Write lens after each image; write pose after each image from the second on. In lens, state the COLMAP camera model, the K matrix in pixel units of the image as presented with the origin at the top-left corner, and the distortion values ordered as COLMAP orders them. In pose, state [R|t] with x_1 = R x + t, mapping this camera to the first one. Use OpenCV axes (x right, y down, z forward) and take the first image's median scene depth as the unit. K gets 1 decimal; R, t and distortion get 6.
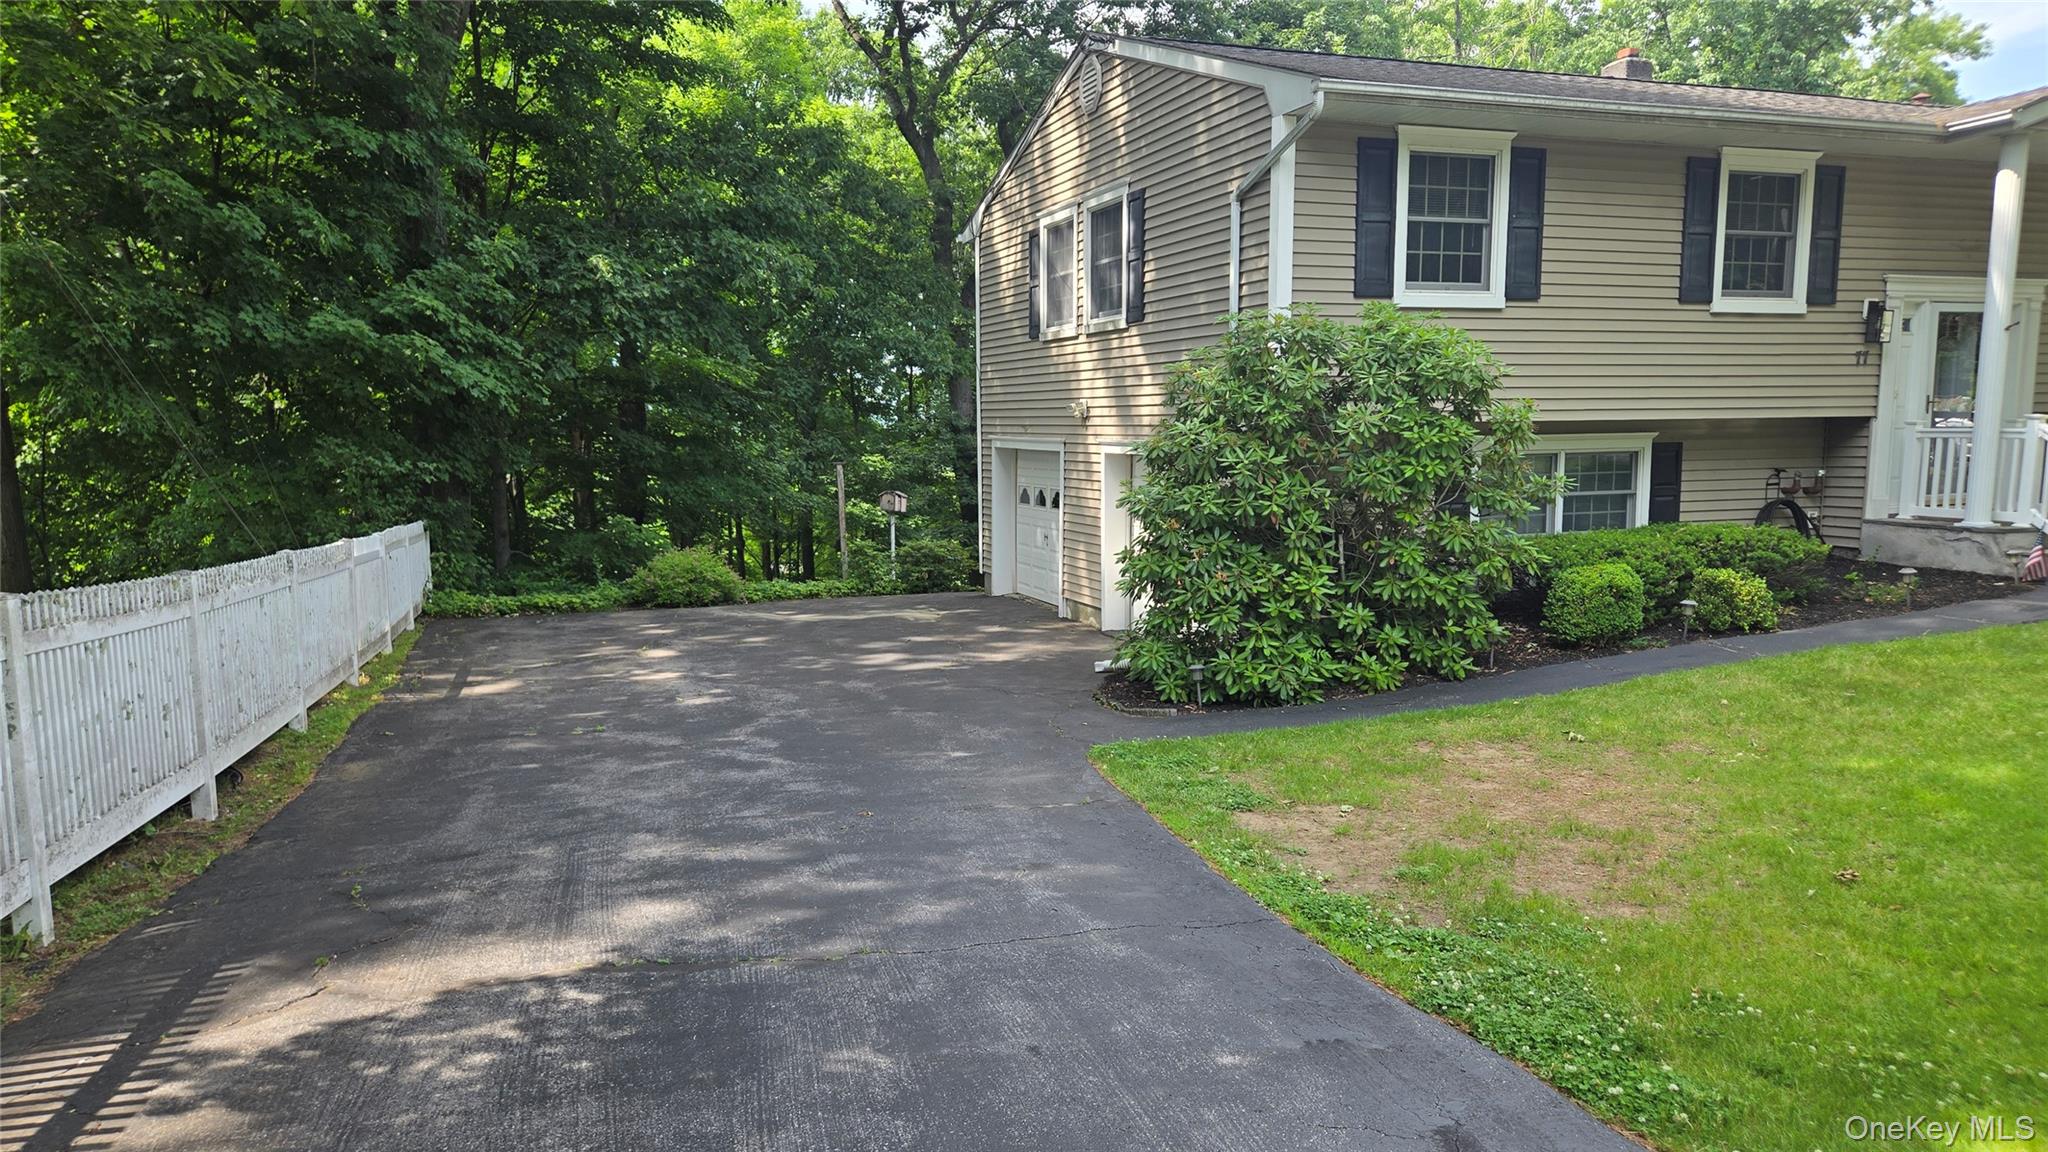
lens RADIAL K [[1369.2, 0, 1024.0], [0, 1369.2, 576.0], [0, 0, 1]] dist [0.077878, -0.070108]
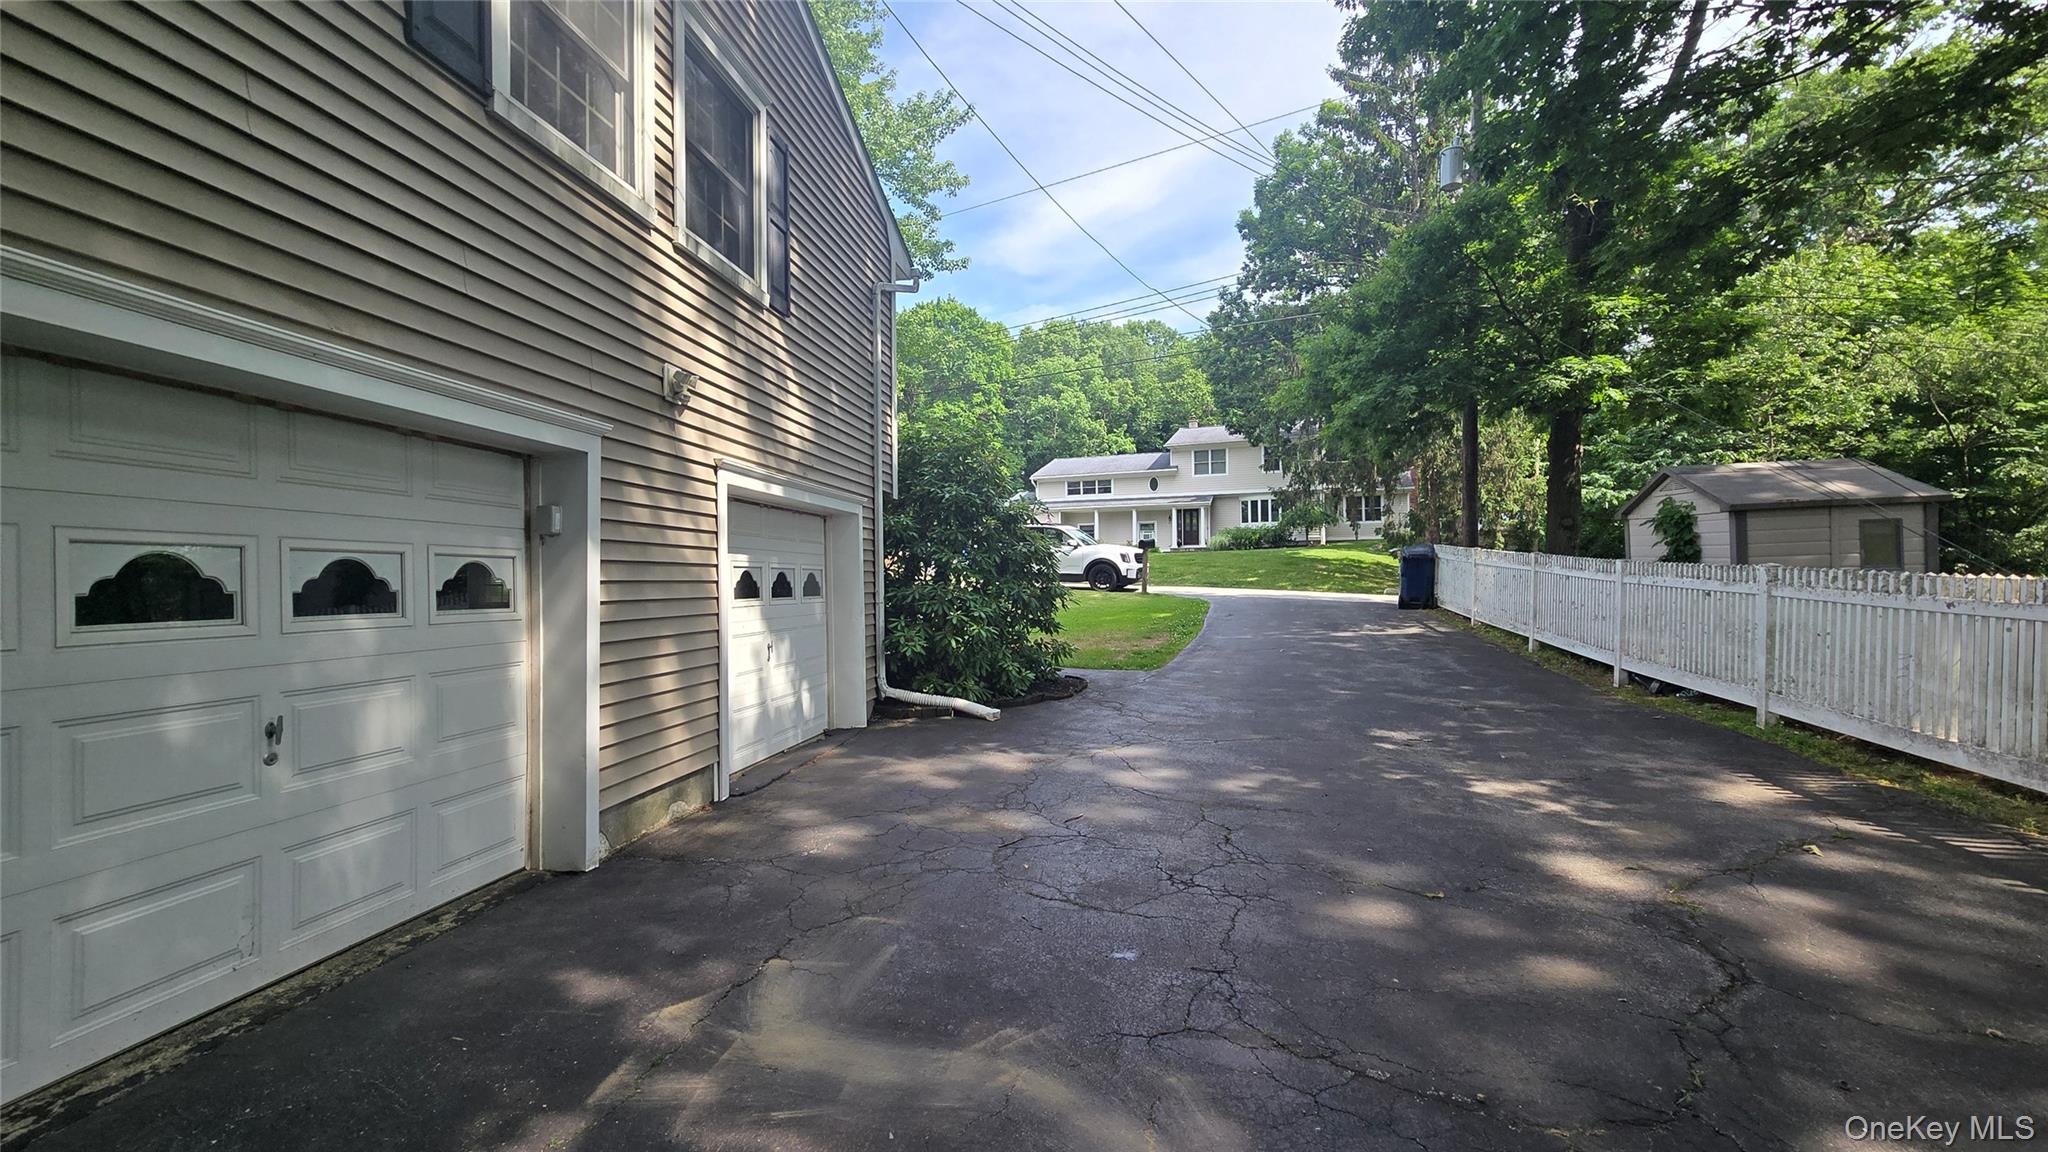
lens RADIAL K [[842.5, 0, 1024.0], [0, 842.5, 576.0], [0, 0, 1]] dist [-0.000109, -0.000211]
pose [[-0.882399, 0.009148, 0.470413, -0.209890], [0.057133, 0.994496, 0.087830, -0.065237], [-0.467021, 0.104378, -0.878064, 1.198863]]
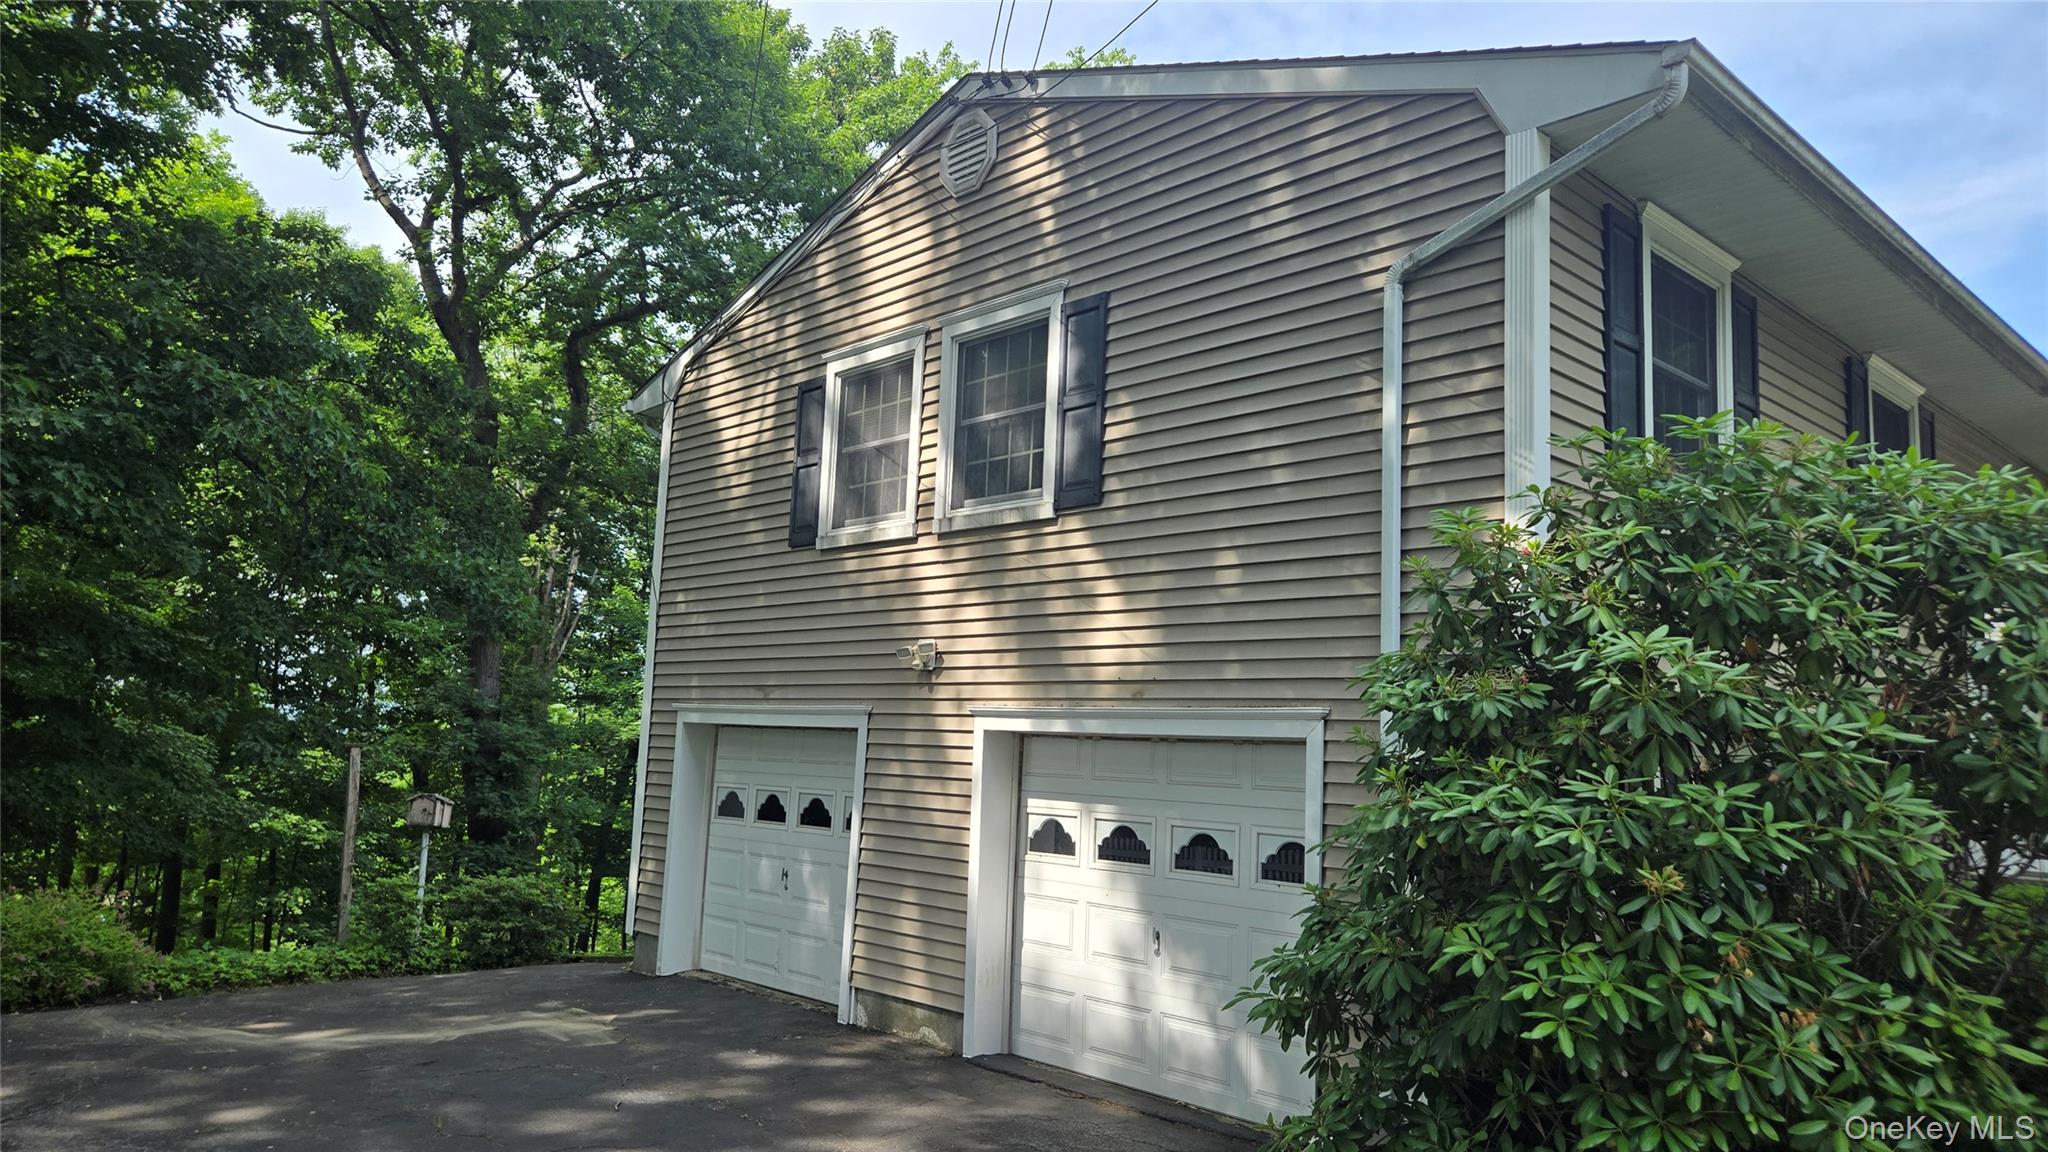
lens RADIAL K [[1369.2, 0, 1024.0], [0, 1369.2, 576.0], [0, 0, 1]] dist [0.077878, -0.070108]
pose [[0.920118, 0.091626, 0.380772, -0.144182], [-0.001646, 0.973144, -0.230192, -0.019116], [-0.391638, 0.211177, 0.895558, 0.439401]]
